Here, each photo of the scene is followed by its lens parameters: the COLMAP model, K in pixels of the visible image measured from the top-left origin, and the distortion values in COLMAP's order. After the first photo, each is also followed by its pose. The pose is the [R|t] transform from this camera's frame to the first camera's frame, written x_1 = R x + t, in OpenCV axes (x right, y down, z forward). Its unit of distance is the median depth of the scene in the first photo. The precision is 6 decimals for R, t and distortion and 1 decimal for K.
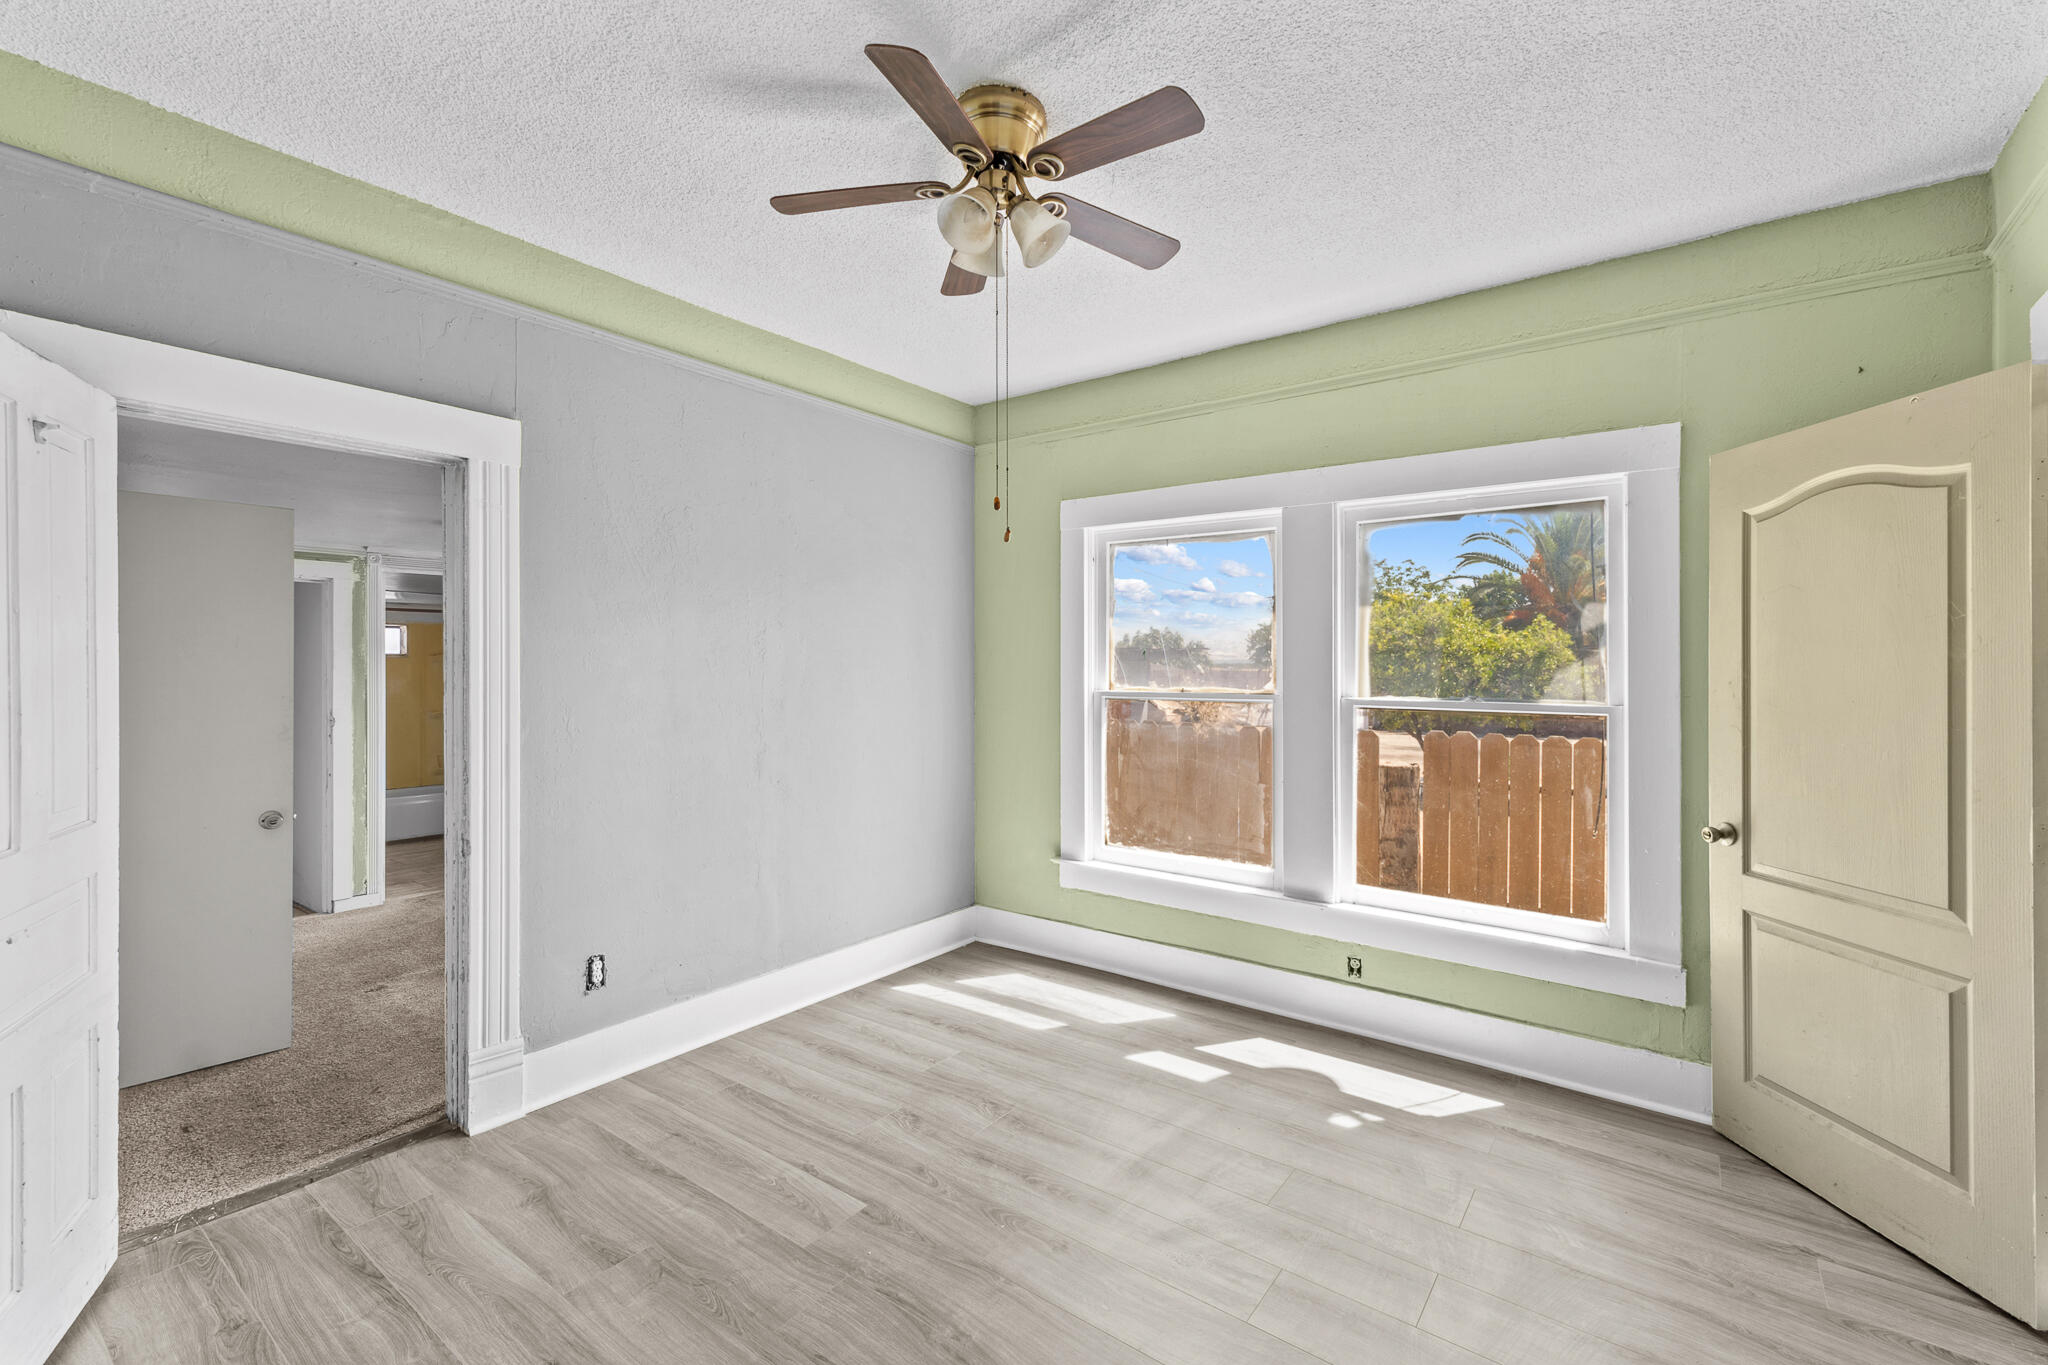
lens RADIAL K [[858.5, 0, 1020.0], [0, 858.5, 689.2], [0, 0, 1]] dist [0.004418, 0.000346]
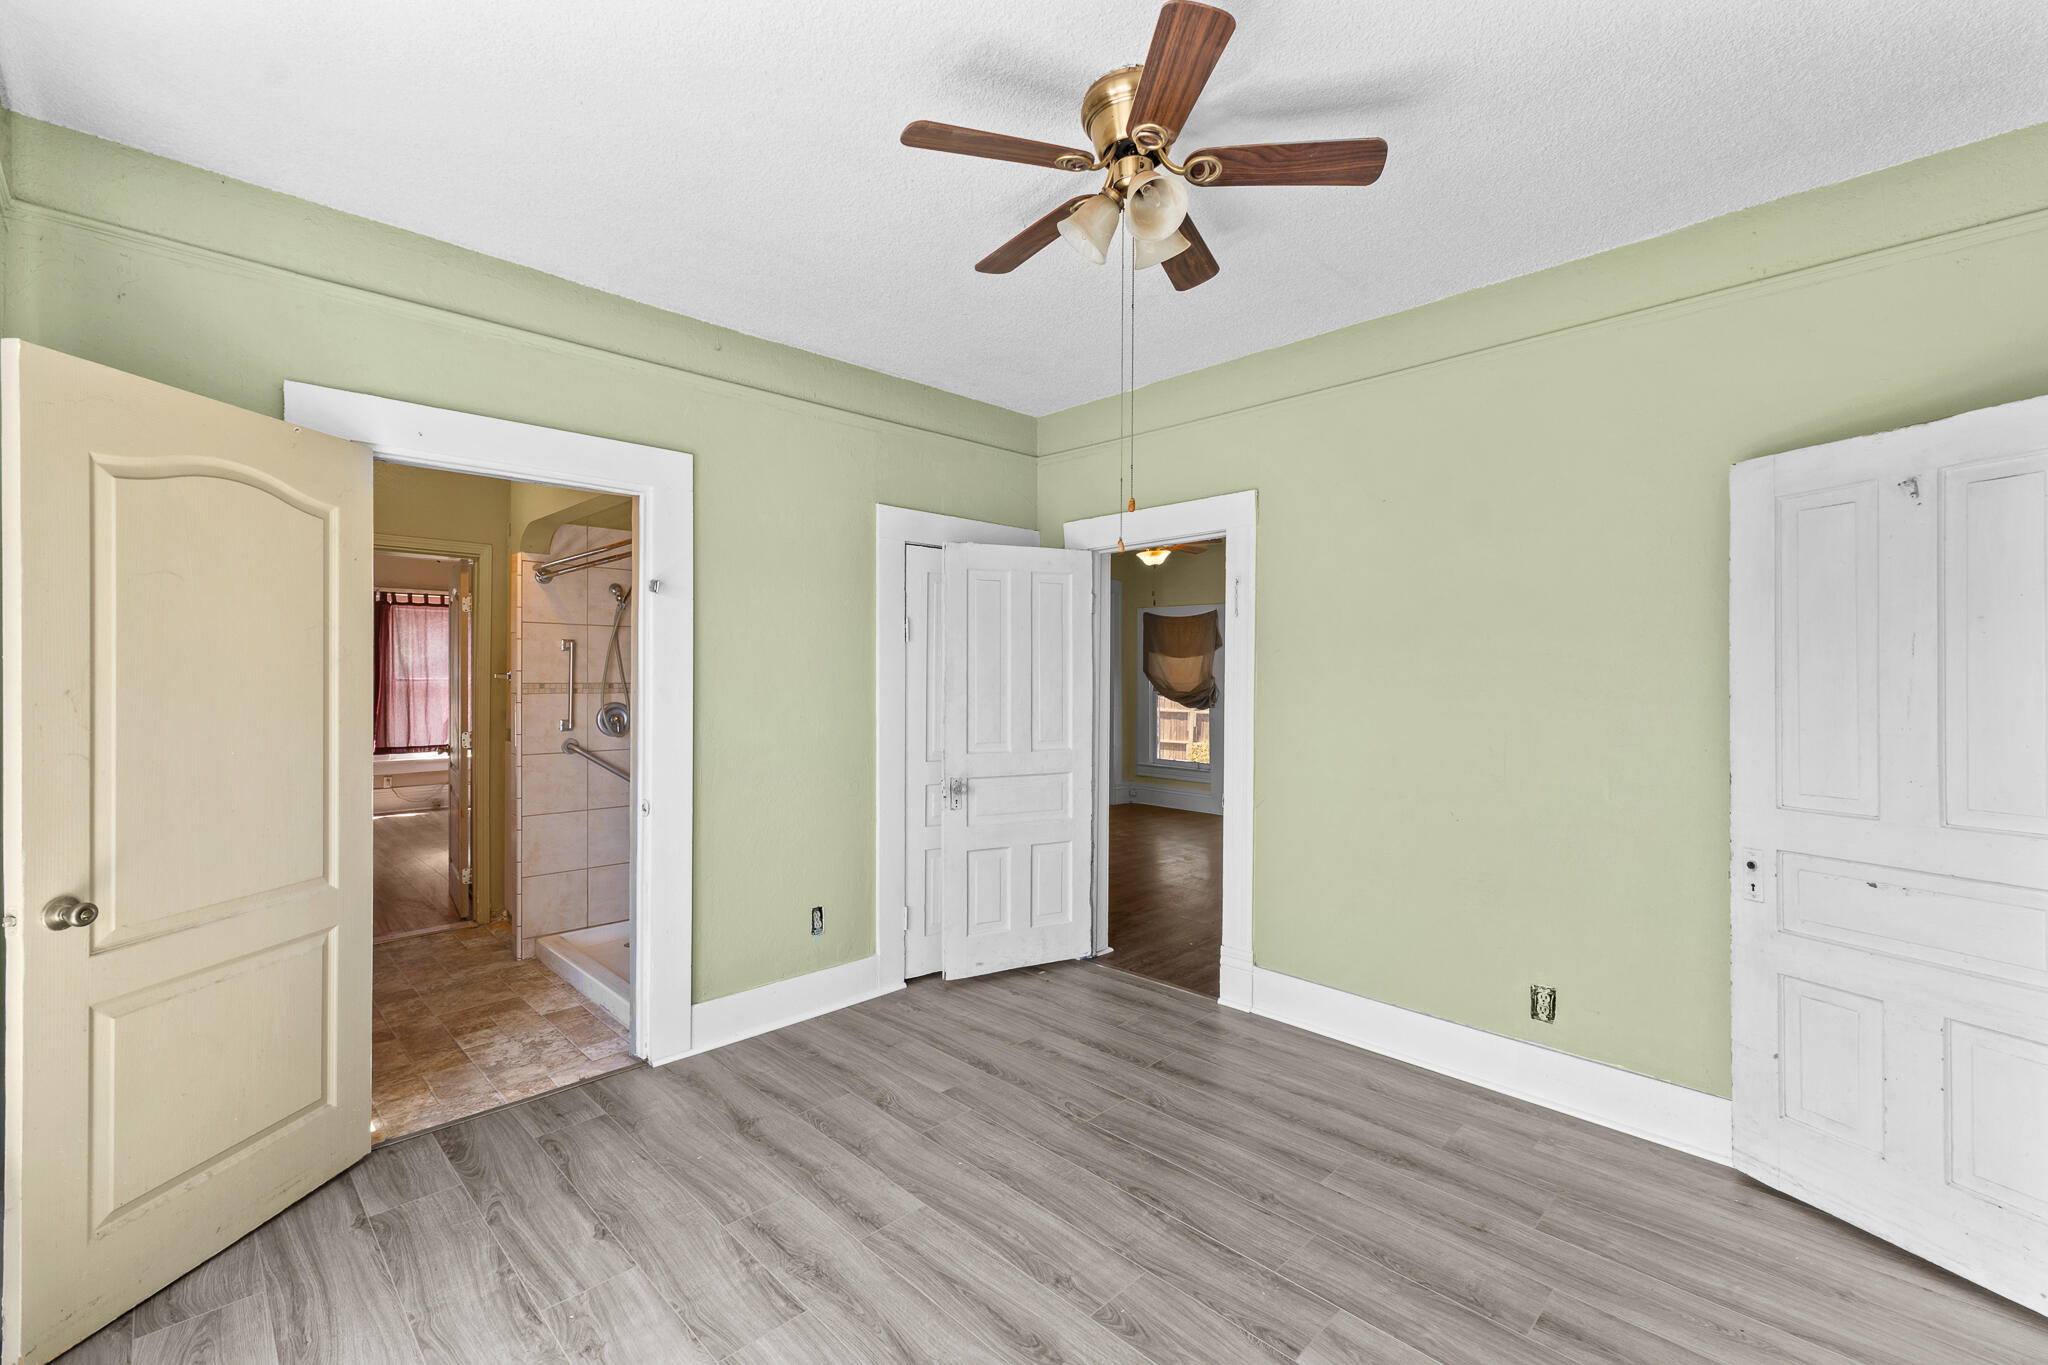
lens RADIAL K [[858.5, 0, 1020.0], [0, 858.5, 689.2], [0, 0, 1]] dist [0.004418, 0.000346]
pose [[-0.989916, -0.006531, 0.141502, -0.038073], [-0.001928, 0.999465, 0.032639, -0.041987], [-0.141640, 0.032037, -0.989400, 1.941205]]
